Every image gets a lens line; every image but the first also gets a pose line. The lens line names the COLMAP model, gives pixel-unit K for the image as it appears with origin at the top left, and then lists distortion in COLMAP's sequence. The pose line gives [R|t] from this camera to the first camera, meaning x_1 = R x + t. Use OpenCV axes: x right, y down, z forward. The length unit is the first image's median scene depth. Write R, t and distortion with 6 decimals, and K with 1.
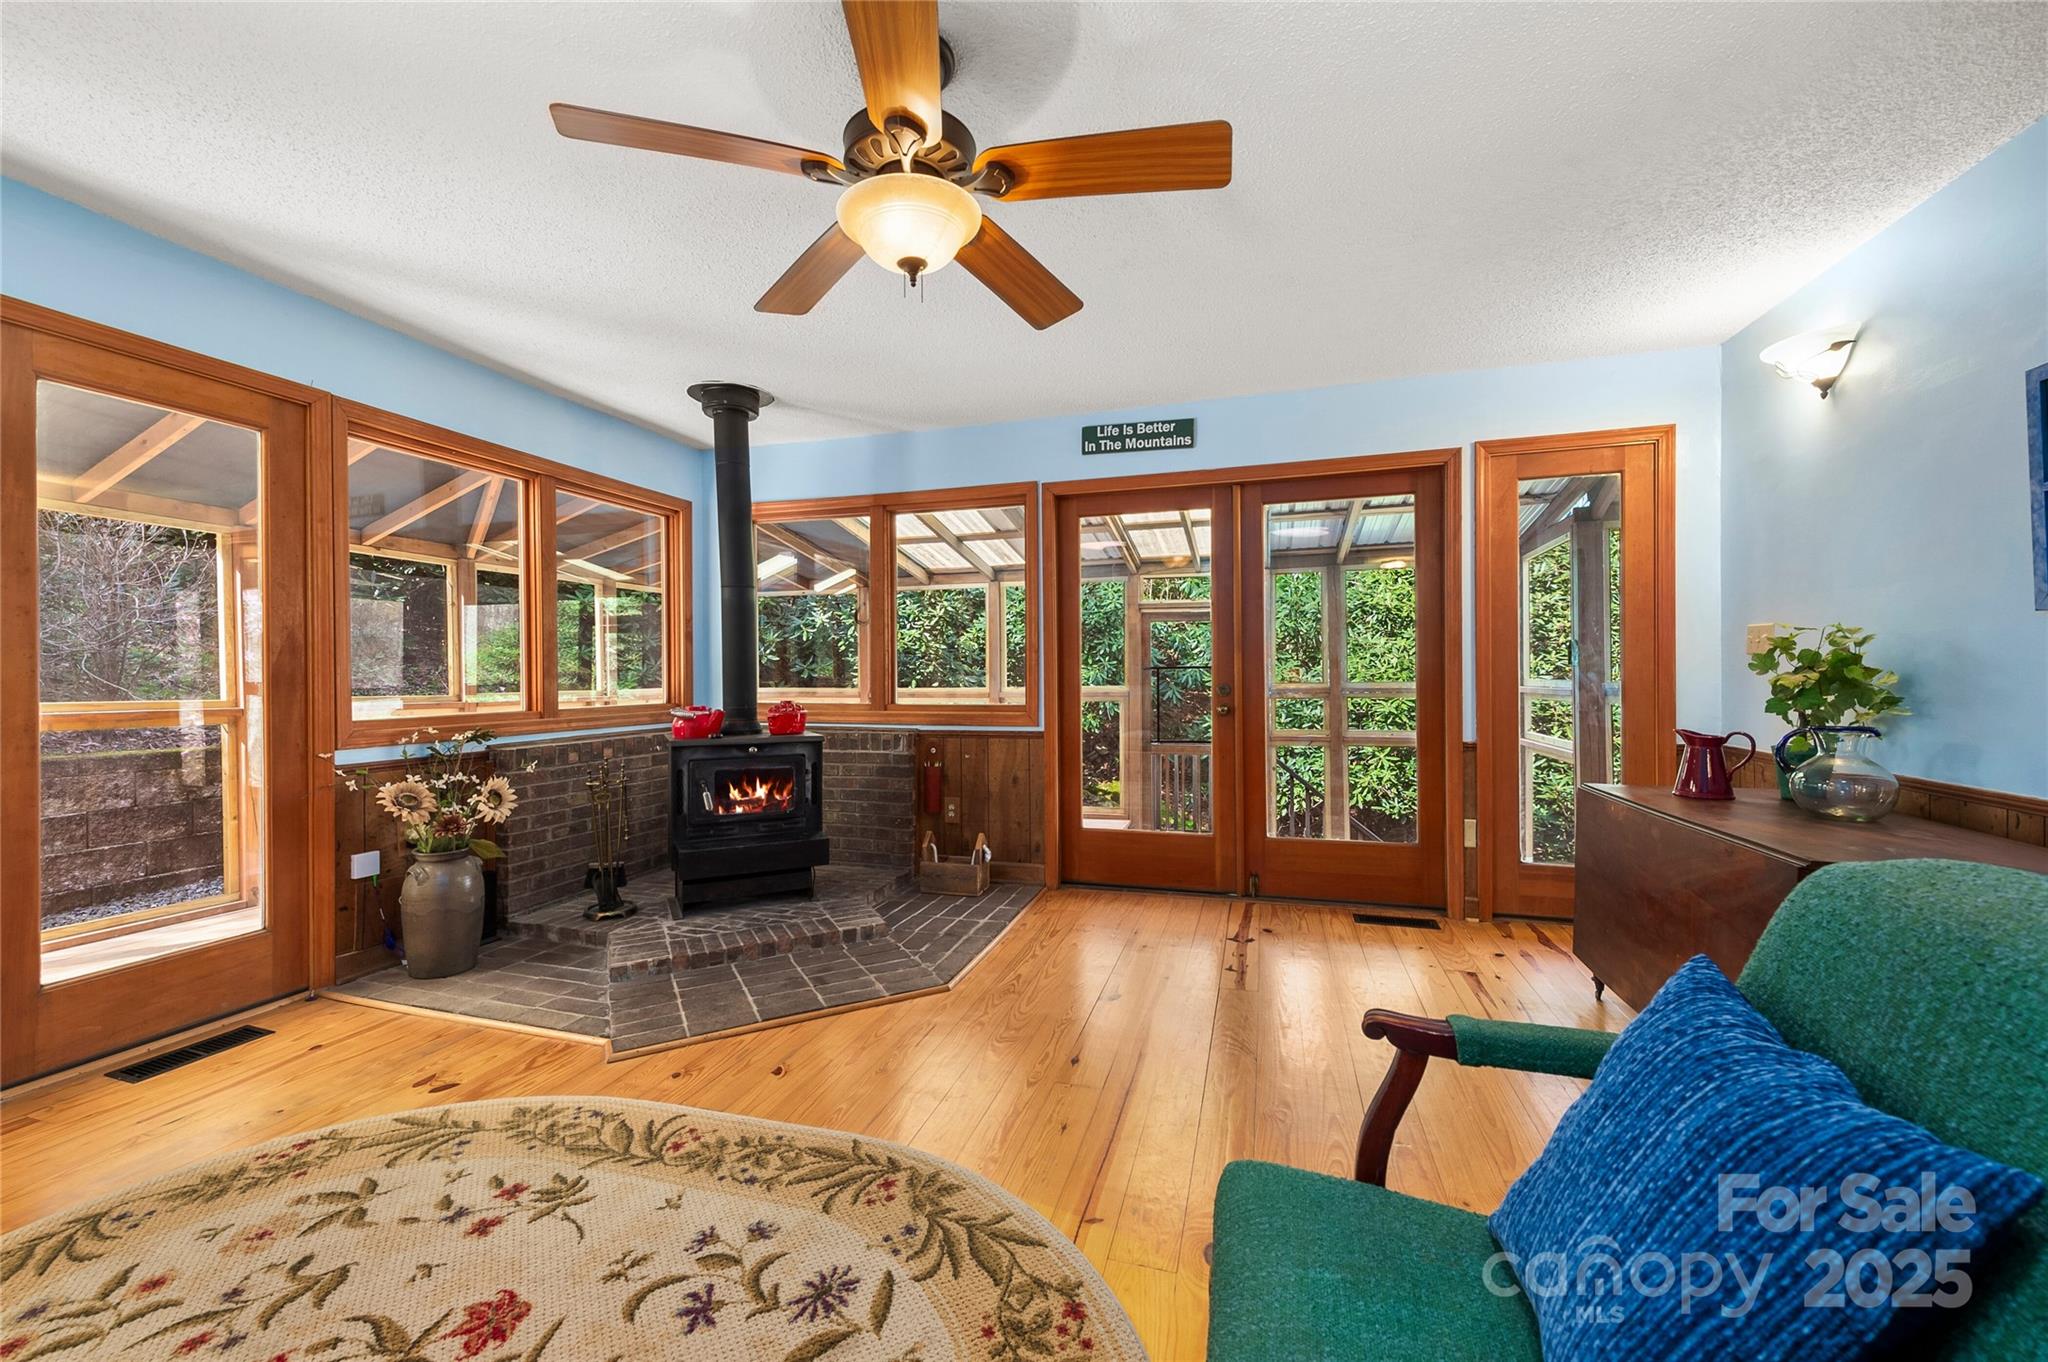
lens RADIAL K [[802.1, 0, 1013.2], [0, 802.1, 671.2], [0, 0, 1]] dist [0.000004, -0.000077]
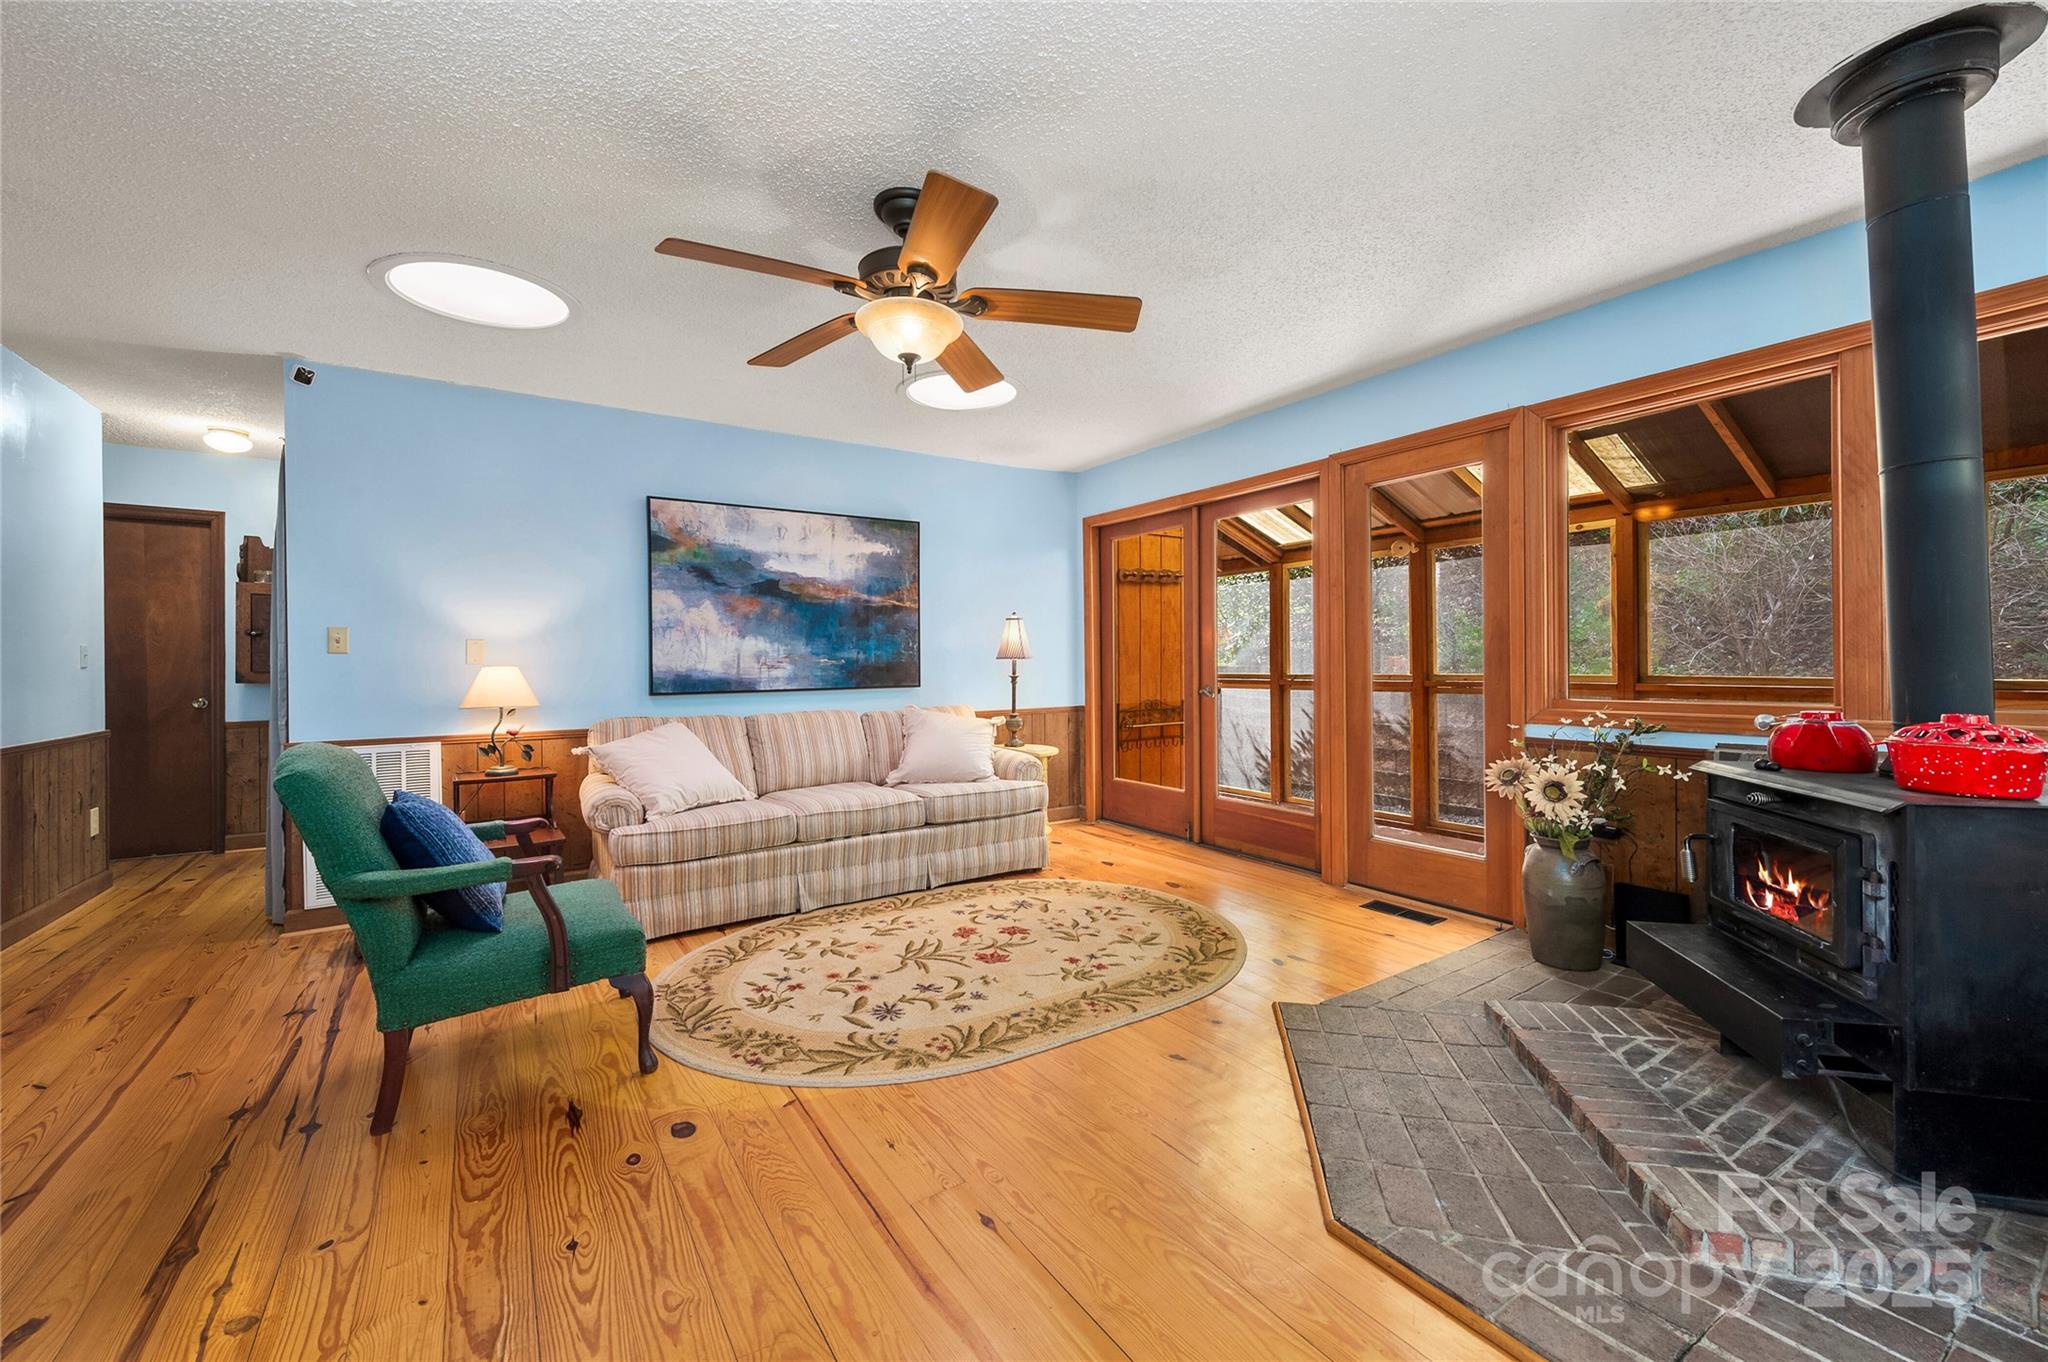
lens RADIAL K [[802.1, 0, 1013.2], [0, 802.1, 671.2], [0, 0, 1]] dist [0.000004, -0.000077]
pose [[-0.632616, 0.018202, -0.774252, 0.775489], [0.012342, 0.999834, 0.013421, 0.007939], [0.774367, -0.001066, -0.632735, 1.922800]]
